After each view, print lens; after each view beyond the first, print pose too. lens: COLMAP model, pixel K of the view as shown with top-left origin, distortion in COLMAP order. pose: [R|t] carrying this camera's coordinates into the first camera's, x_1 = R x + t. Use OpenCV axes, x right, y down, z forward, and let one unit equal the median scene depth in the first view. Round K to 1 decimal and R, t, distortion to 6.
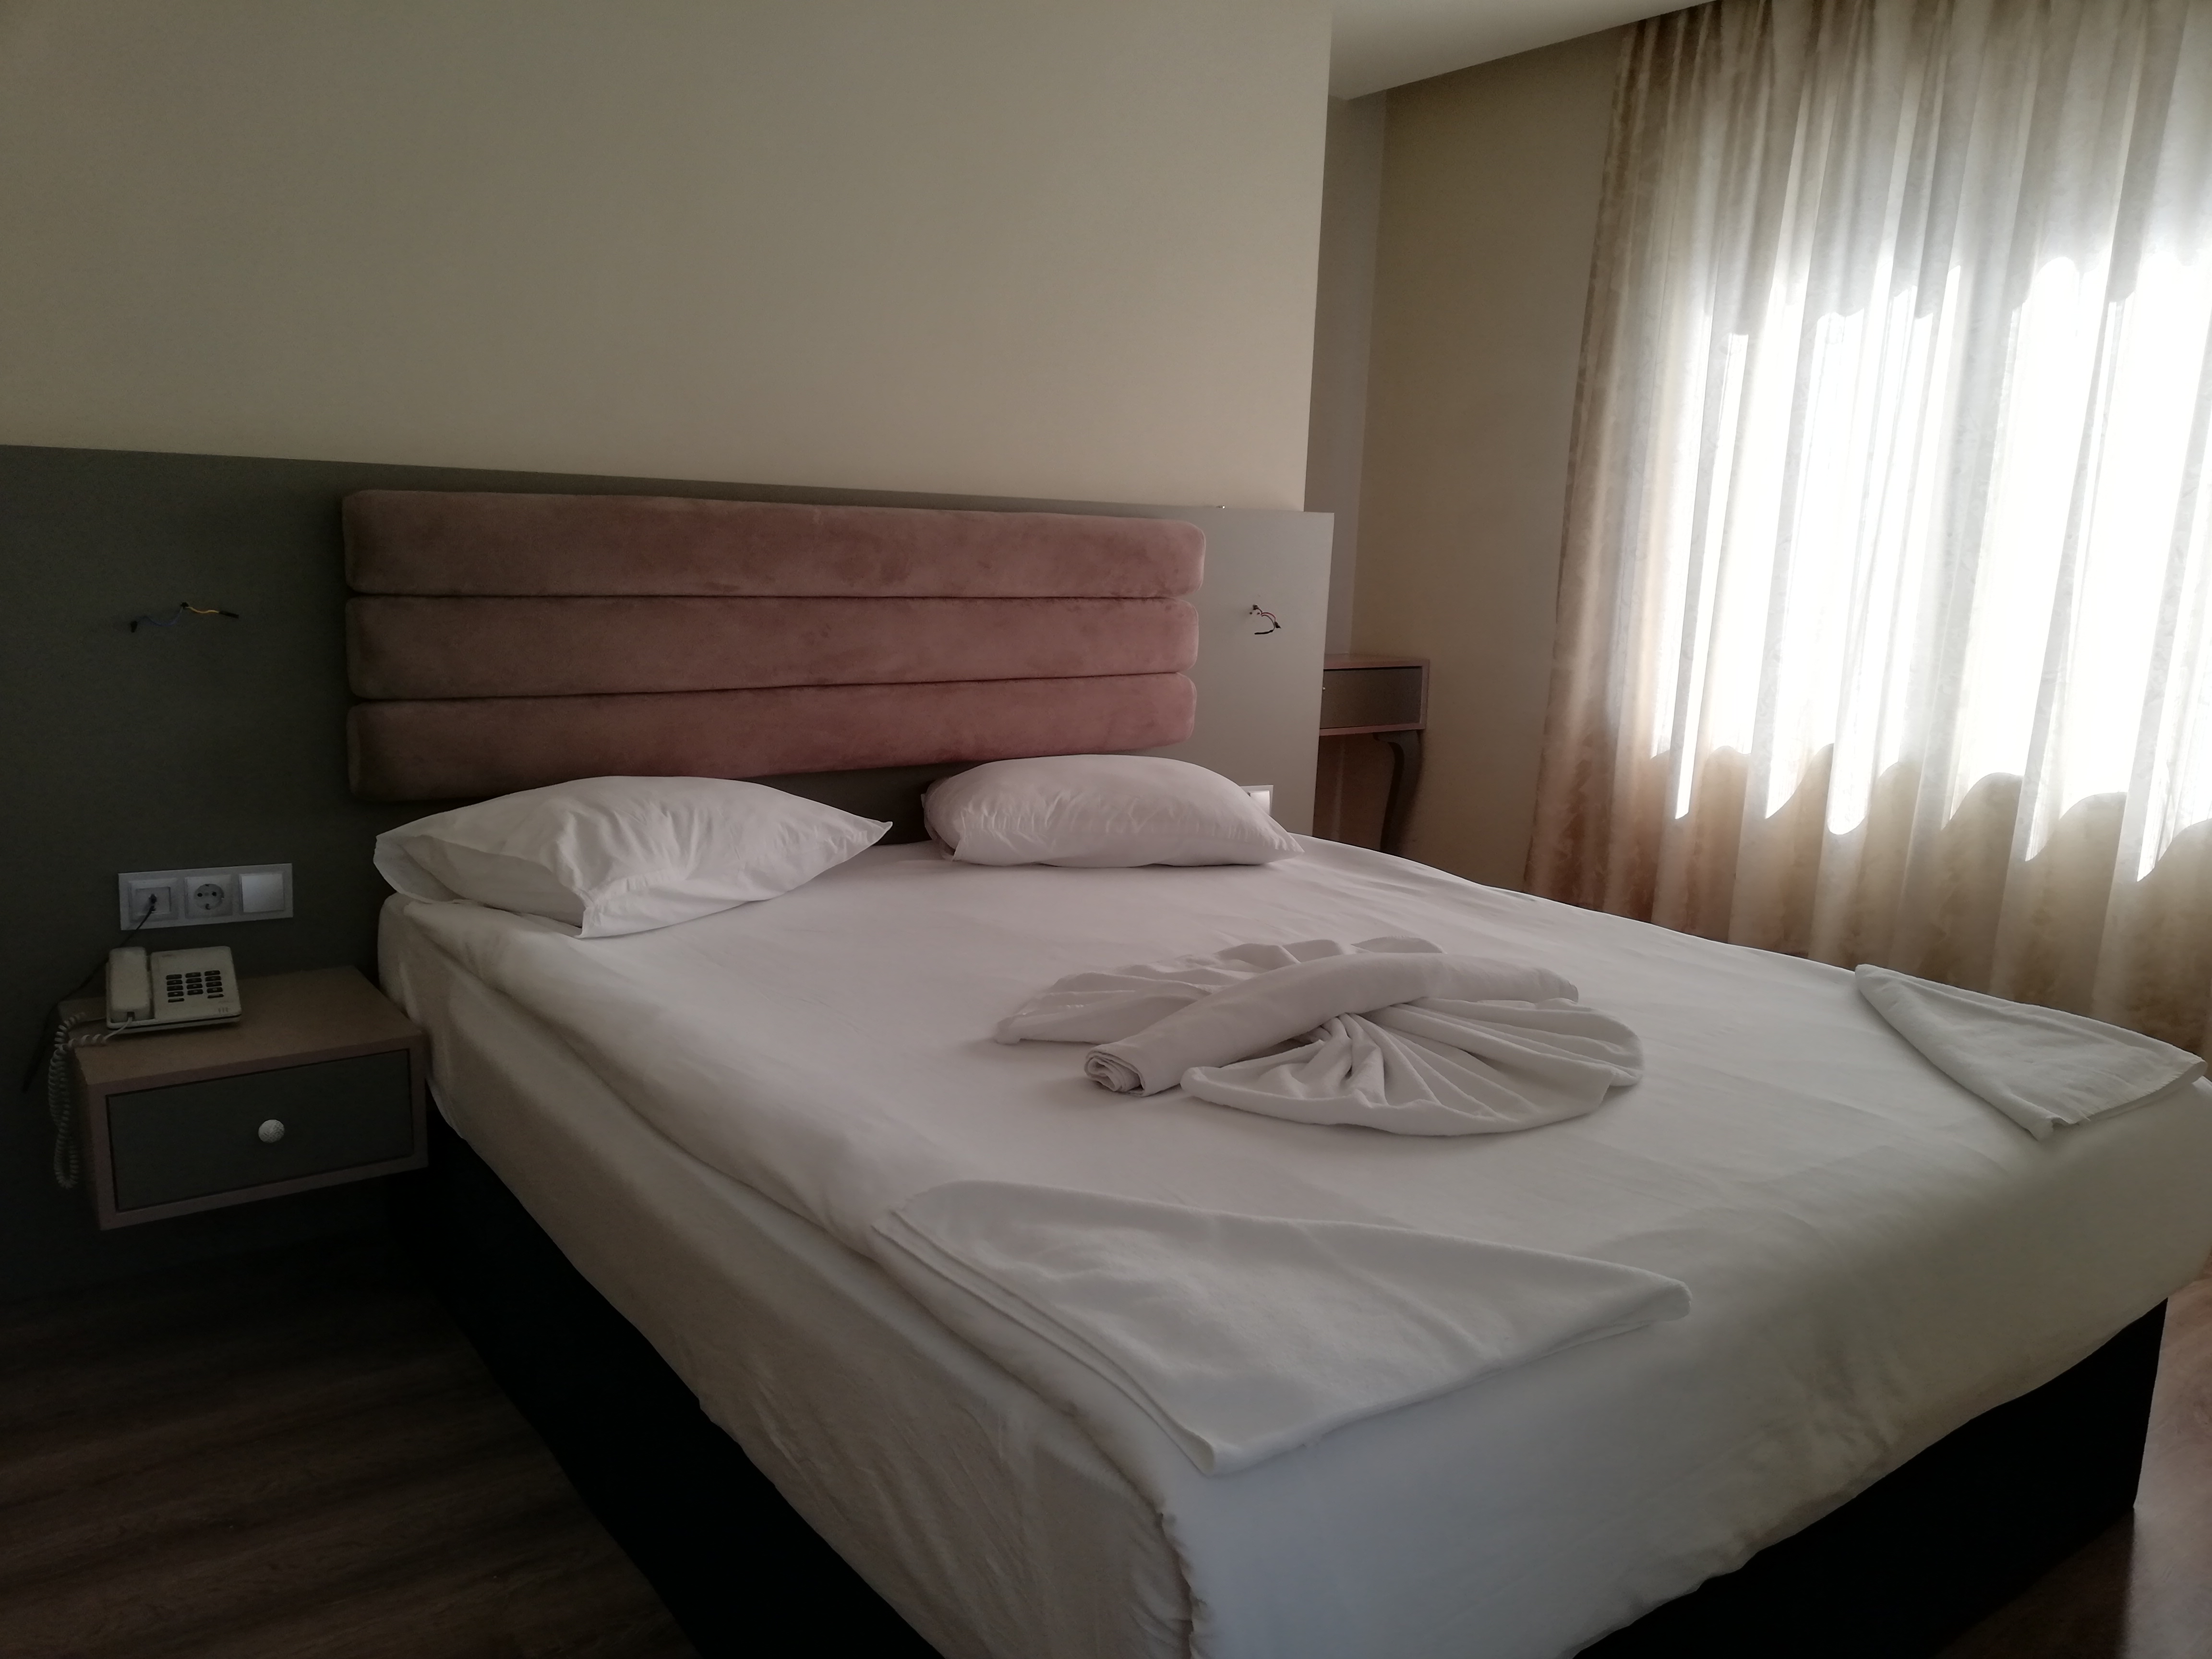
lens RADIAL K [[1658.6, 0, 1104.3], [0, 1658.6, 835.8], [0, 0, 1]] dist [0.074613, -0.101674]
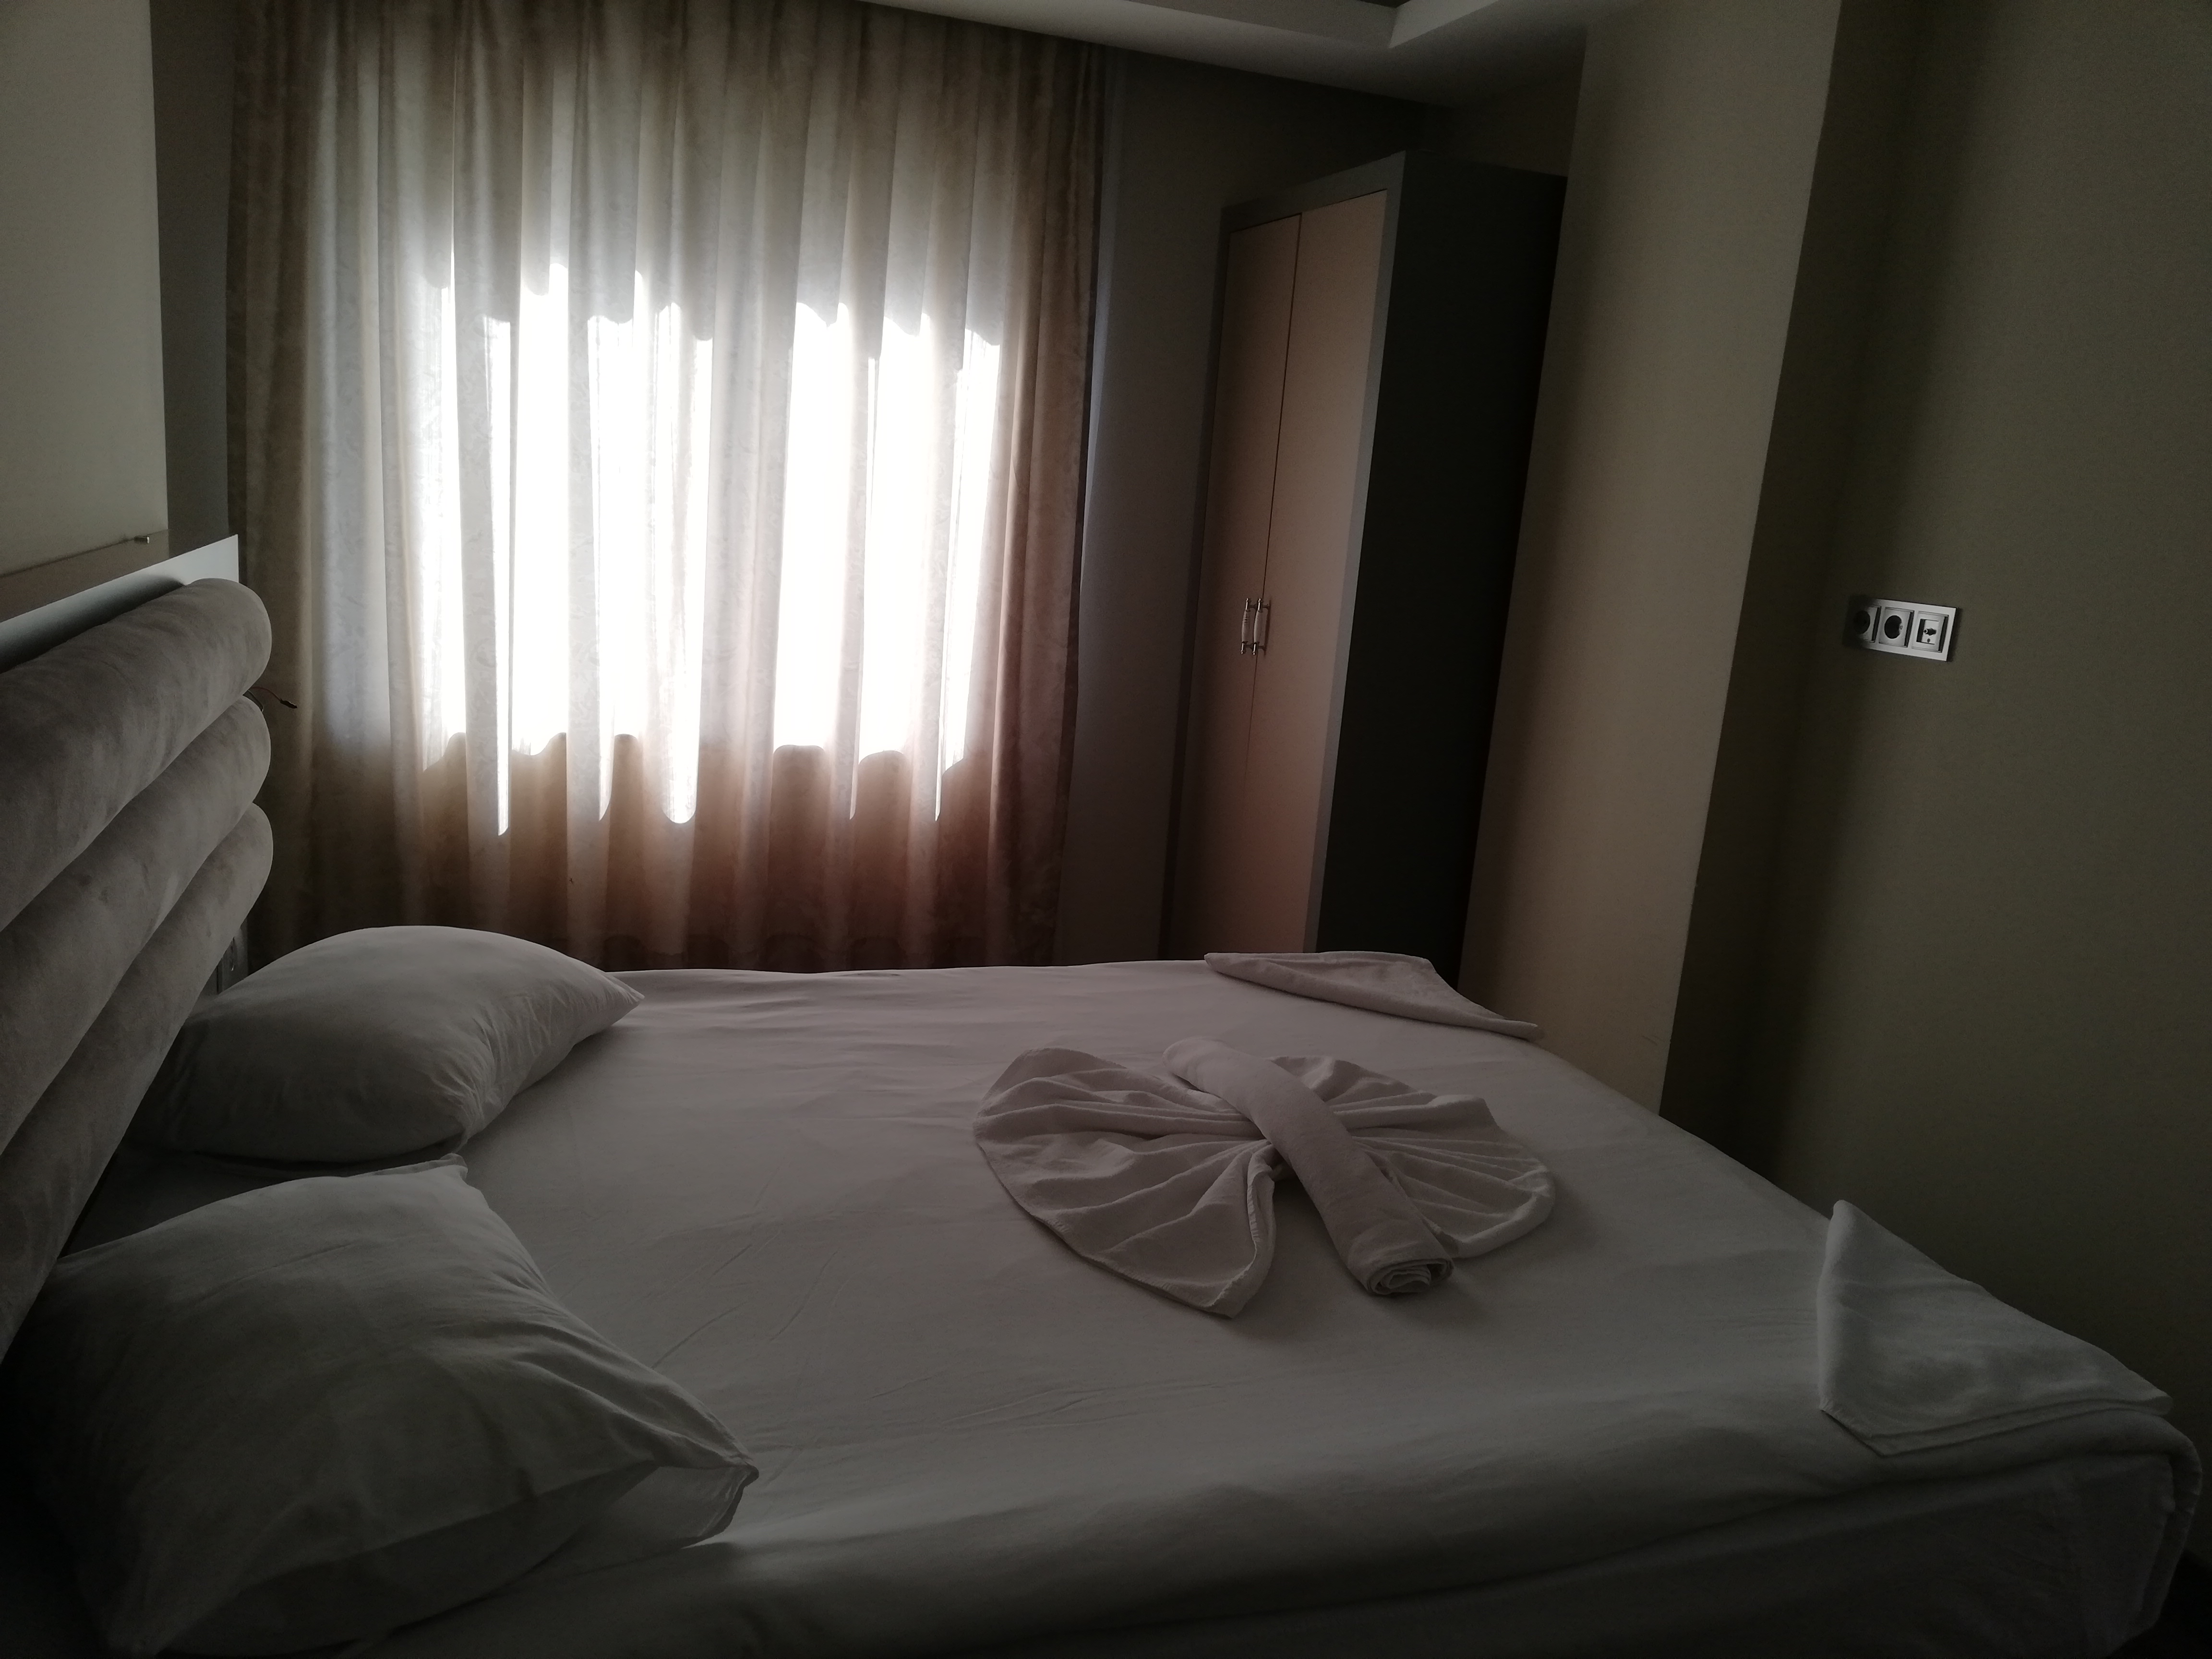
lens RADIAL K [[1658.6, 0, 1104.3], [0, 1658.6, 835.8], [0, 0, 1]] dist [0.074613, -0.101674]
pose [[0.289392, -0.216134, 0.932490, -0.691666], [0.103934, 0.975510, 0.193850, -0.248689], [-0.951551, 0.040819, 0.304768, 0.618011]]
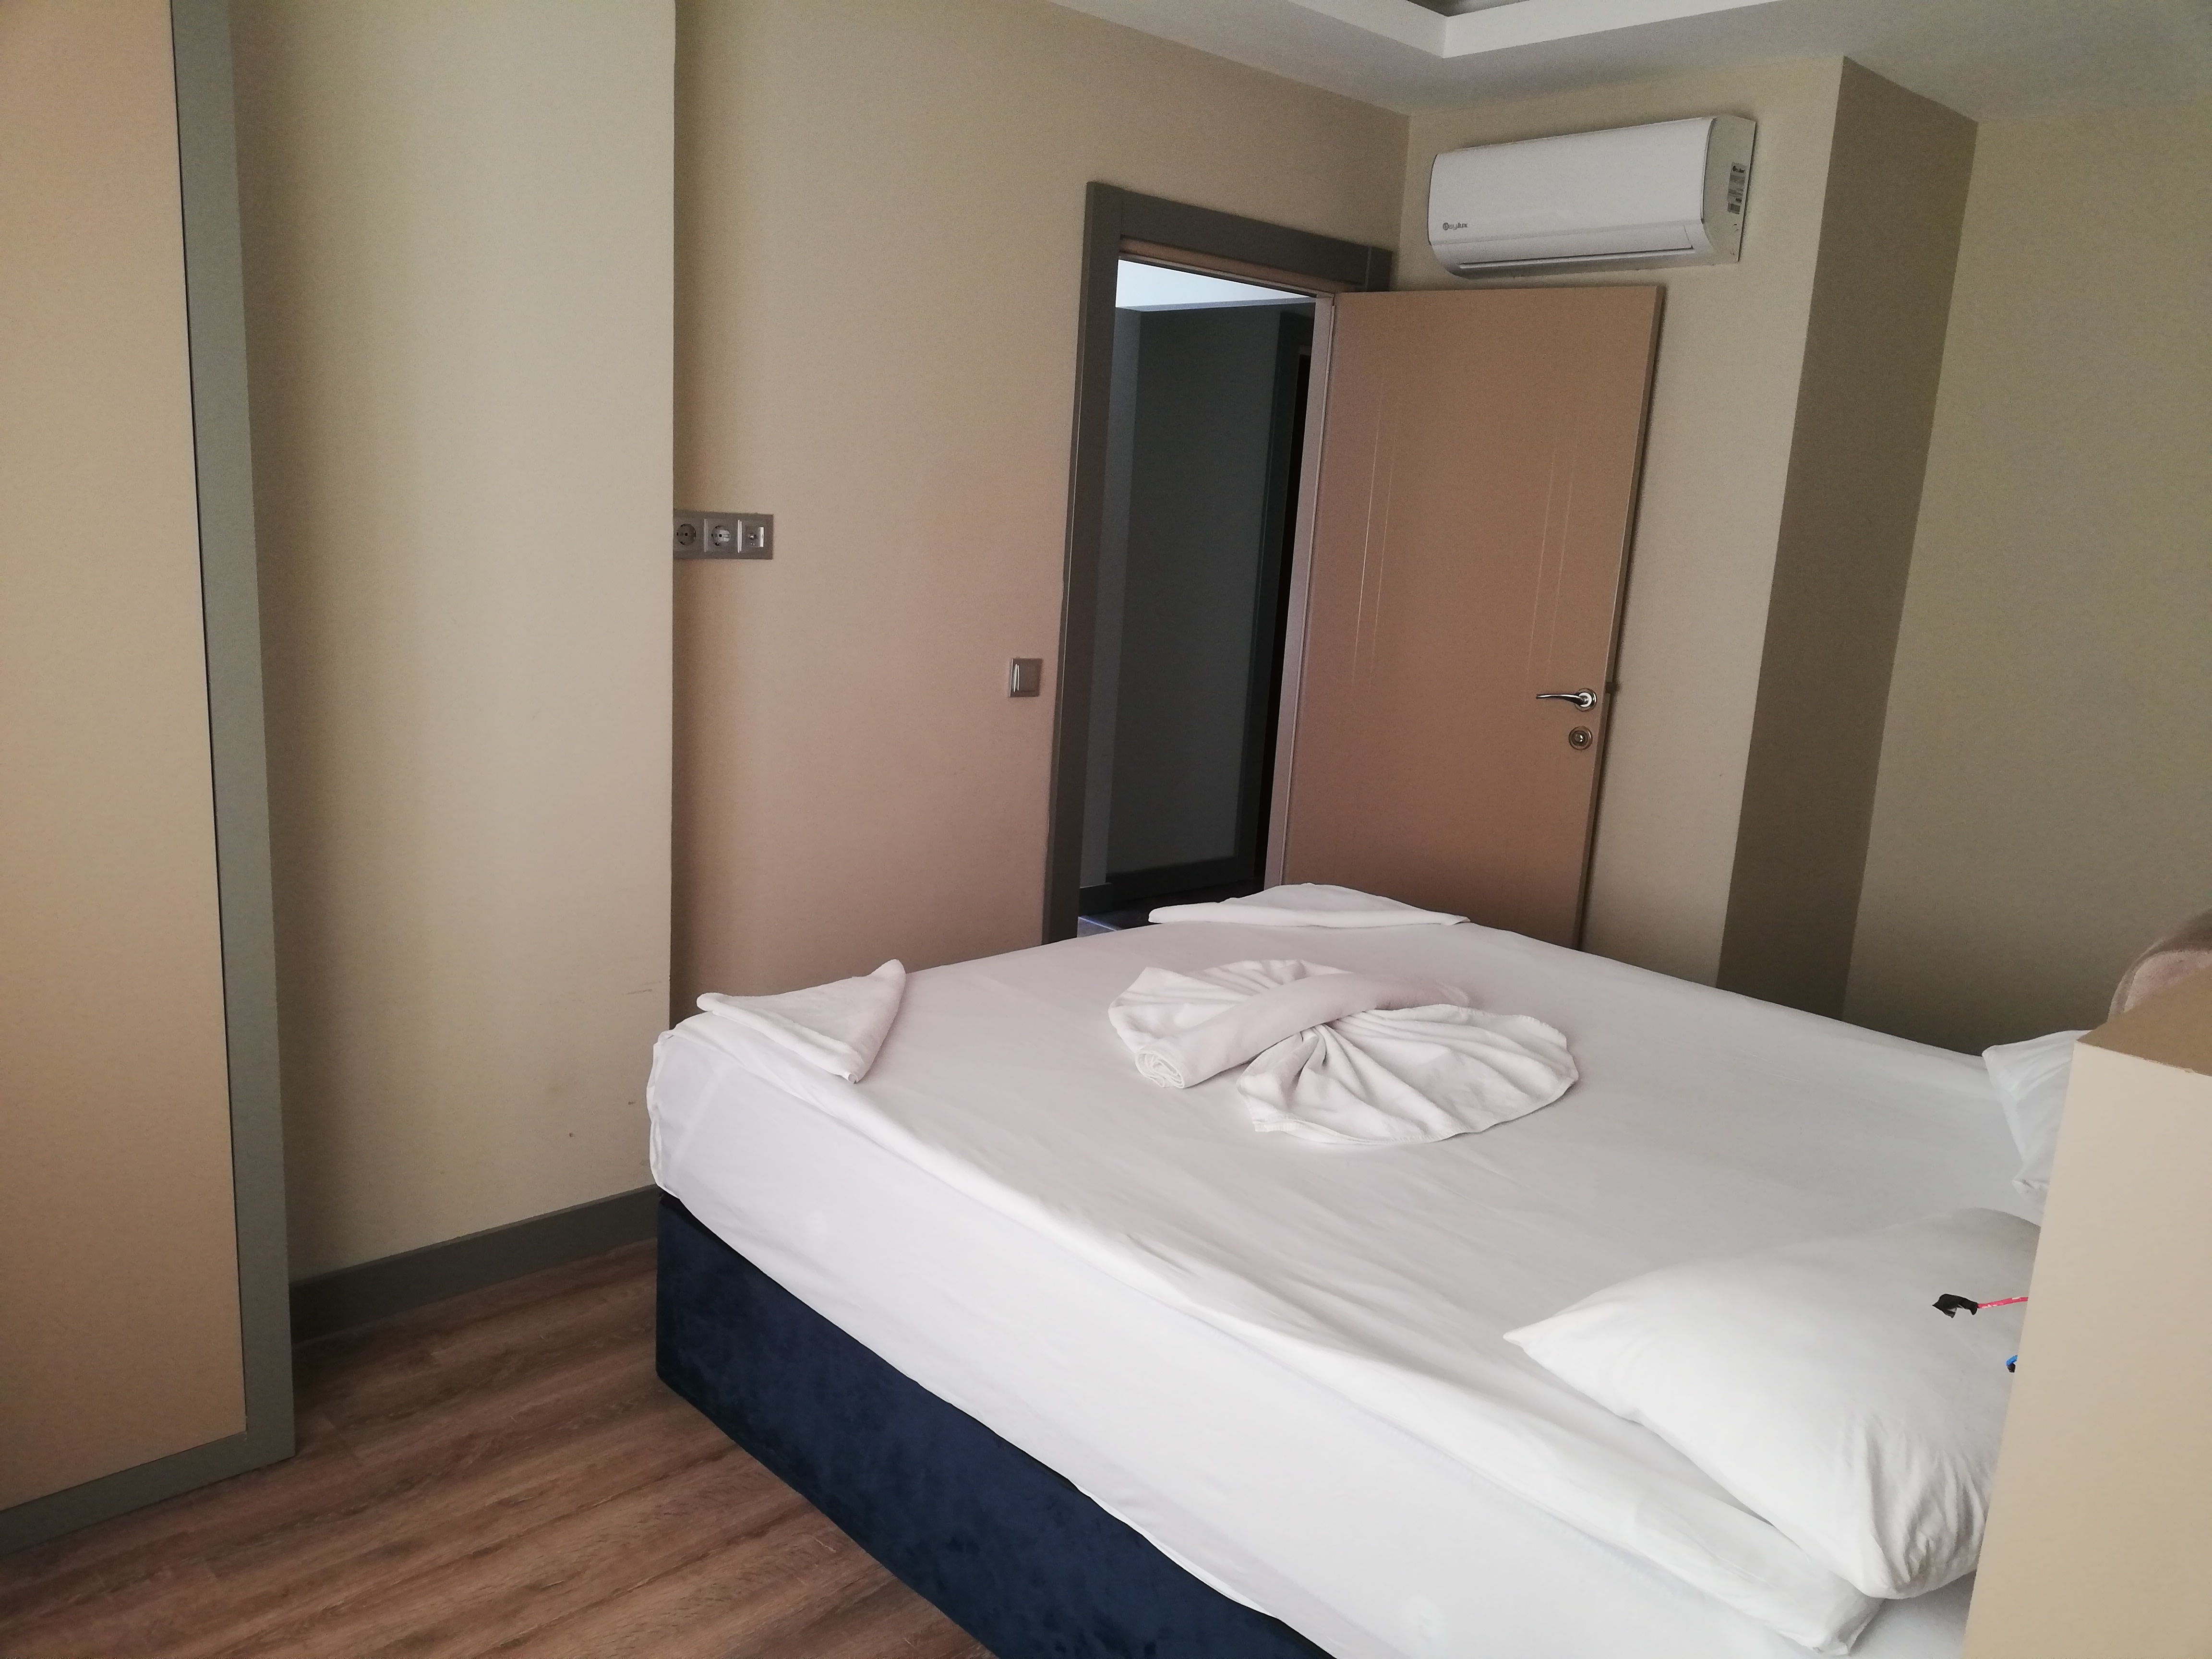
lens RADIAL K [[1658.6, 0, 1104.3], [0, 1658.6, 835.8], [0, 0, 1]] dist [0.074613, -0.101674]
pose [[-0.986915, -0.069131, -0.145672, 0.417383], [-0.120373, 0.916974, 0.380353, -0.411217], [0.107283, 0.392911, -0.913297, 1.711177]]
